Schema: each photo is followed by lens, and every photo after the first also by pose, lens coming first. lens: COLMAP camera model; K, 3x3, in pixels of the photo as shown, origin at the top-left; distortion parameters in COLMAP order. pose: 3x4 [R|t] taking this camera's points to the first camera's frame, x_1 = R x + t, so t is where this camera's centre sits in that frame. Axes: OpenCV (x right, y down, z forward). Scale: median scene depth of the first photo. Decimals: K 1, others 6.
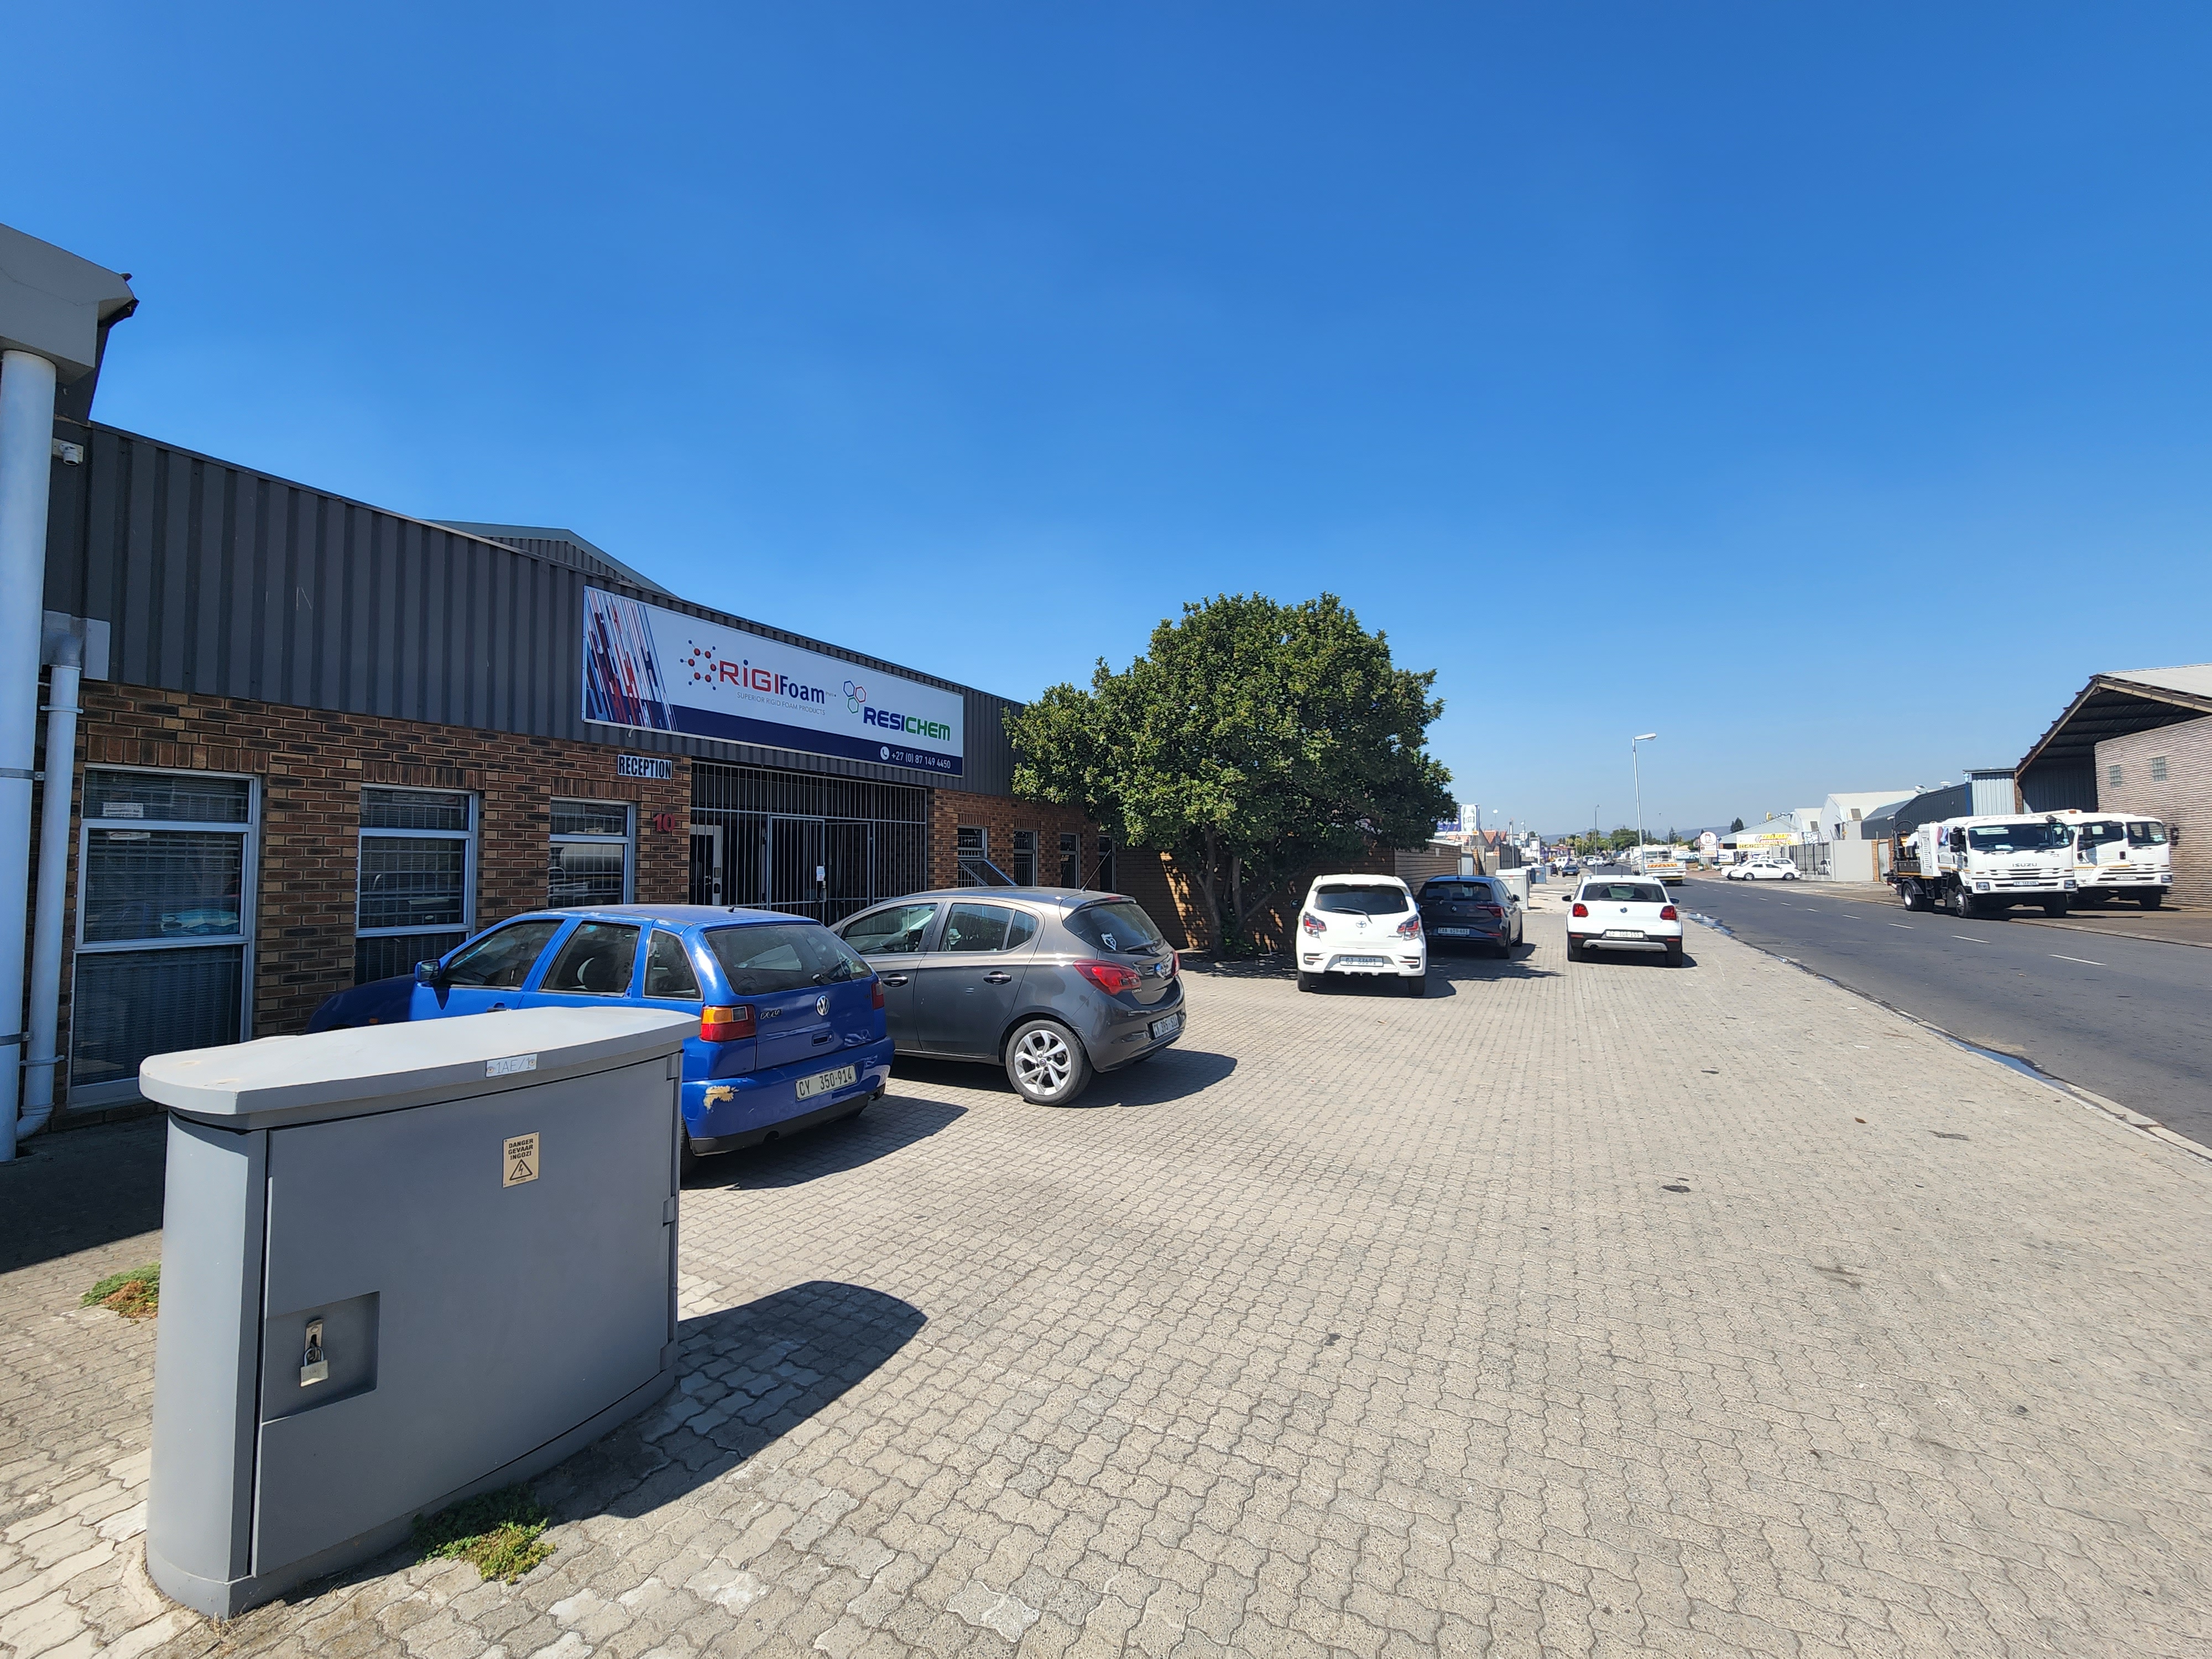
lens RADIAL K [[912.8, 0, 1109.6], [0, 912.8, 826.9], [0, 0, 1]] dist [-0.000151, 0.000599]
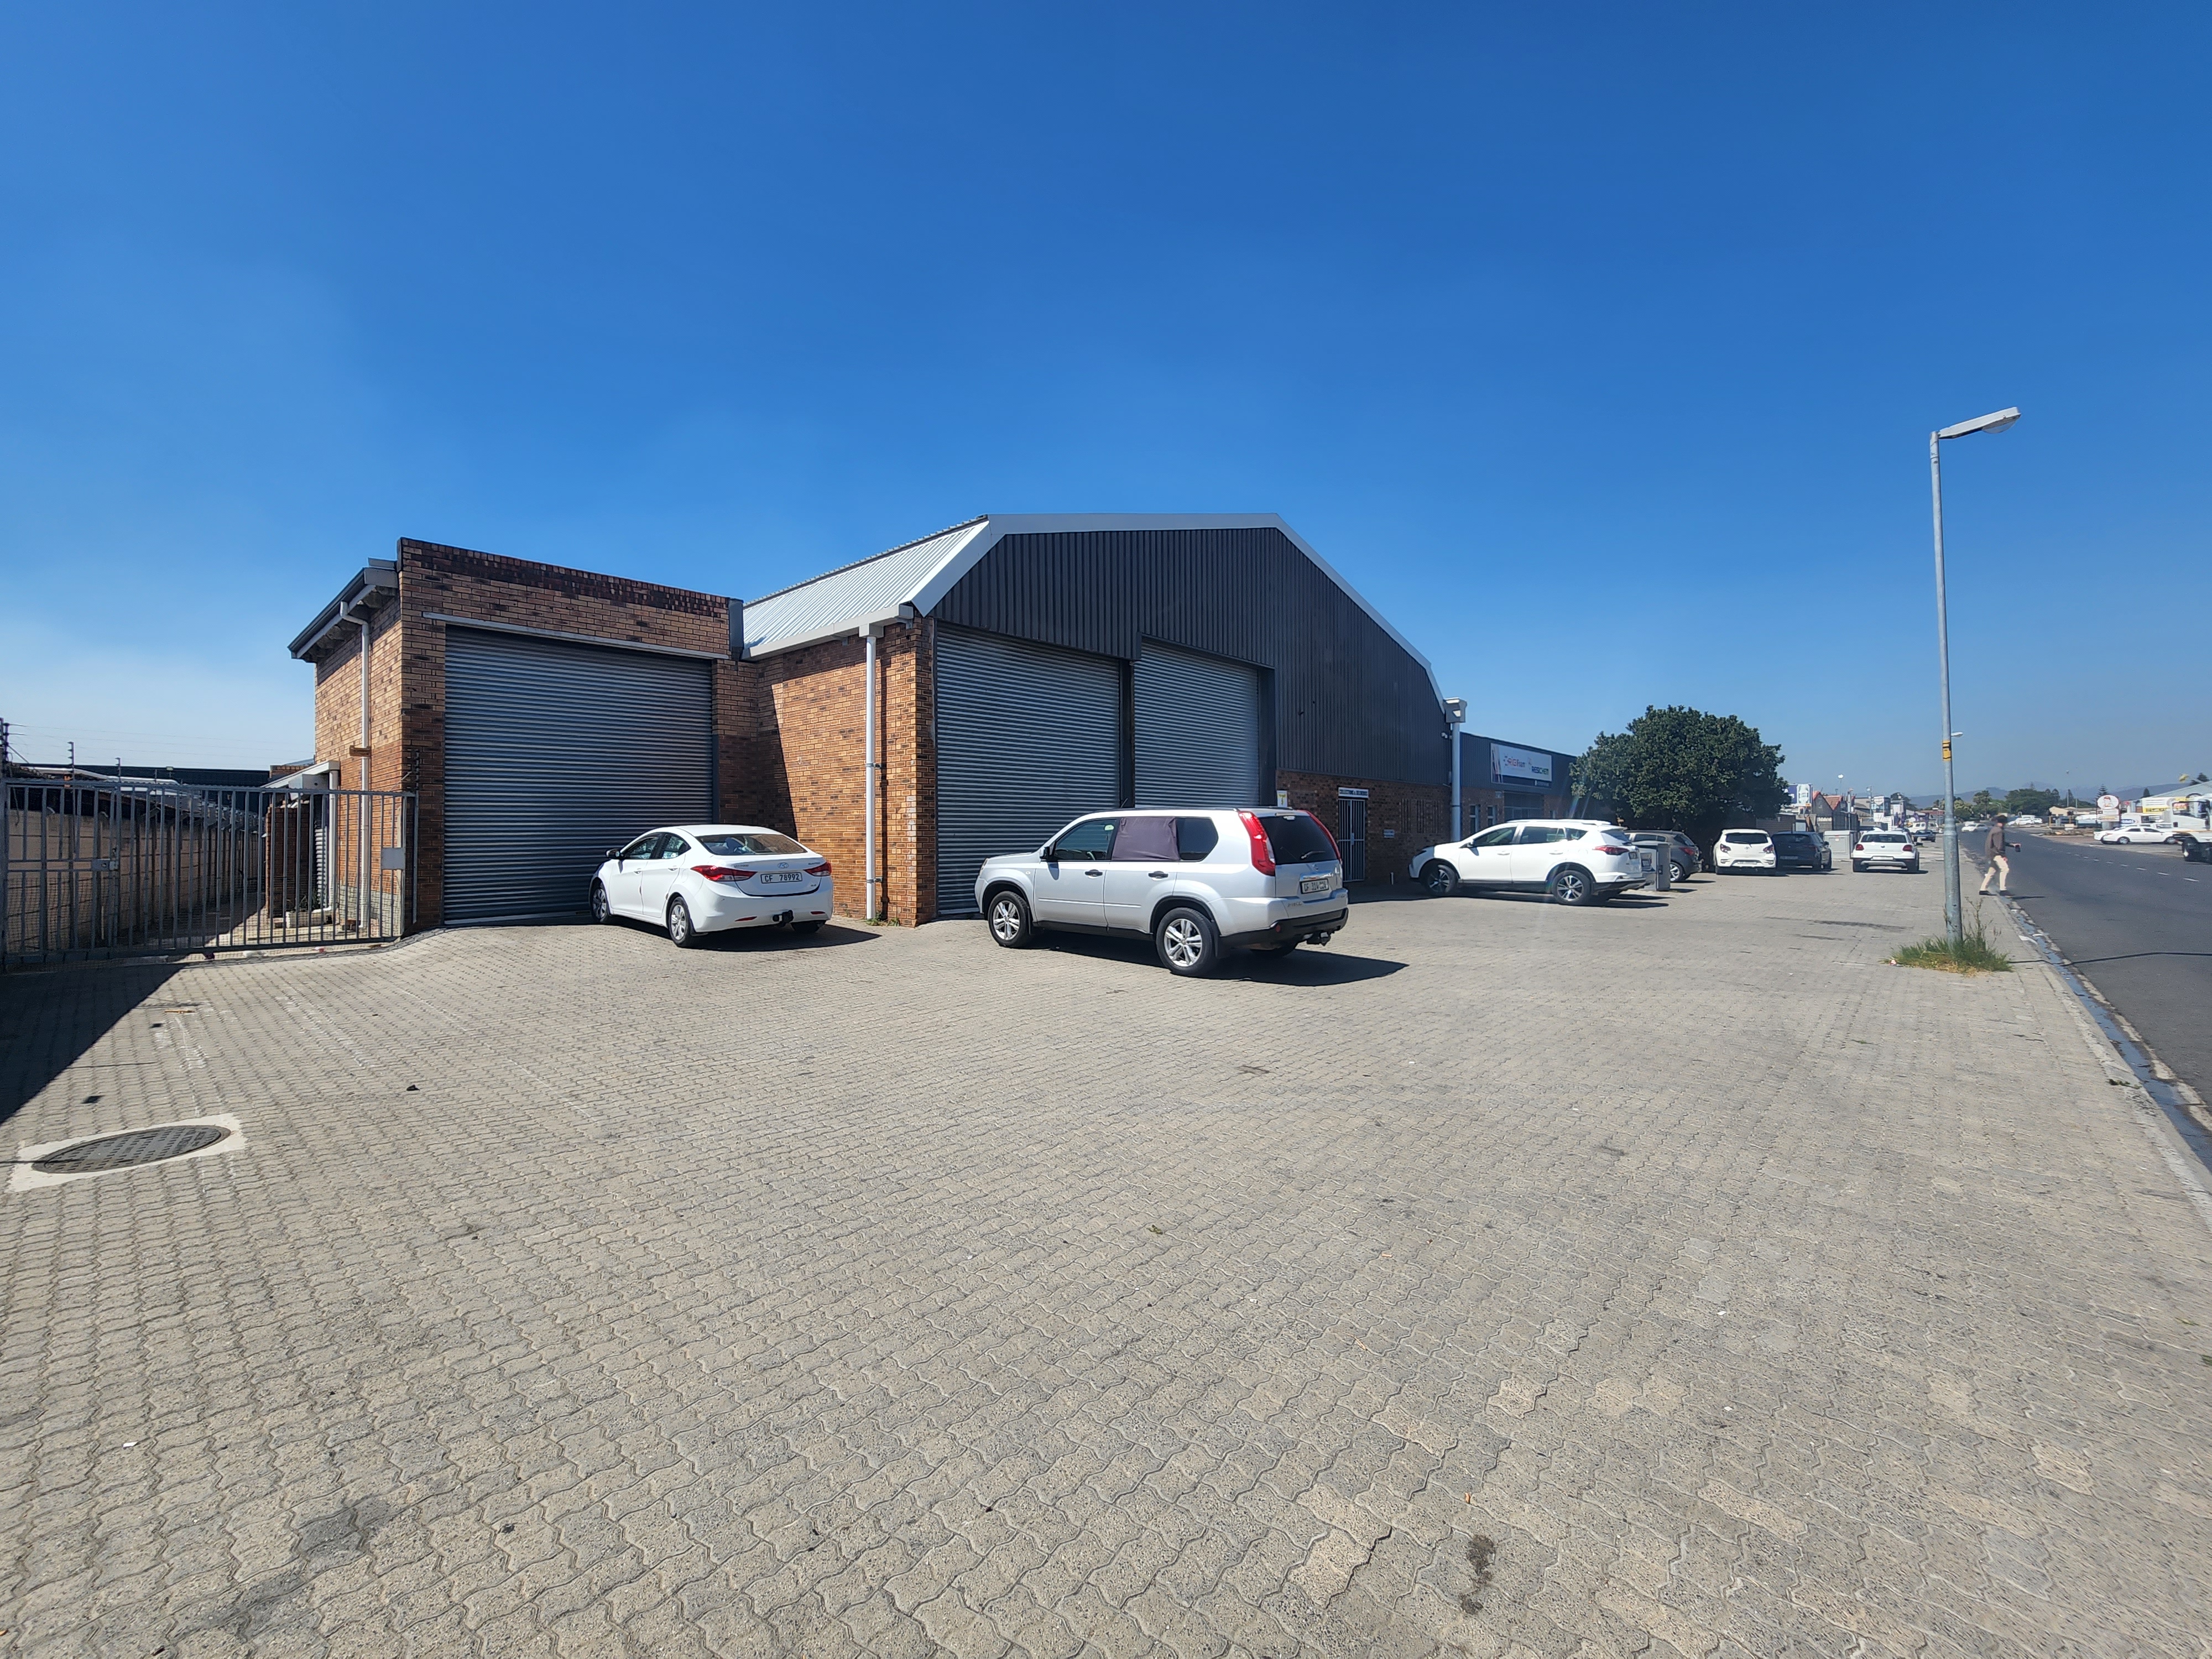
lens RADIAL K [[912.8, 0, 1101.2], [0, 912.8, 829.6], [0, 0, 1]] dist [-0.000151, 0.000599]
pose [[0.958890, 0.001631, -0.283775, -0.606132], [0.010014, 0.999166, 0.039579, -0.053616], [0.283603, -0.040794, 0.958074, -1.623498]]
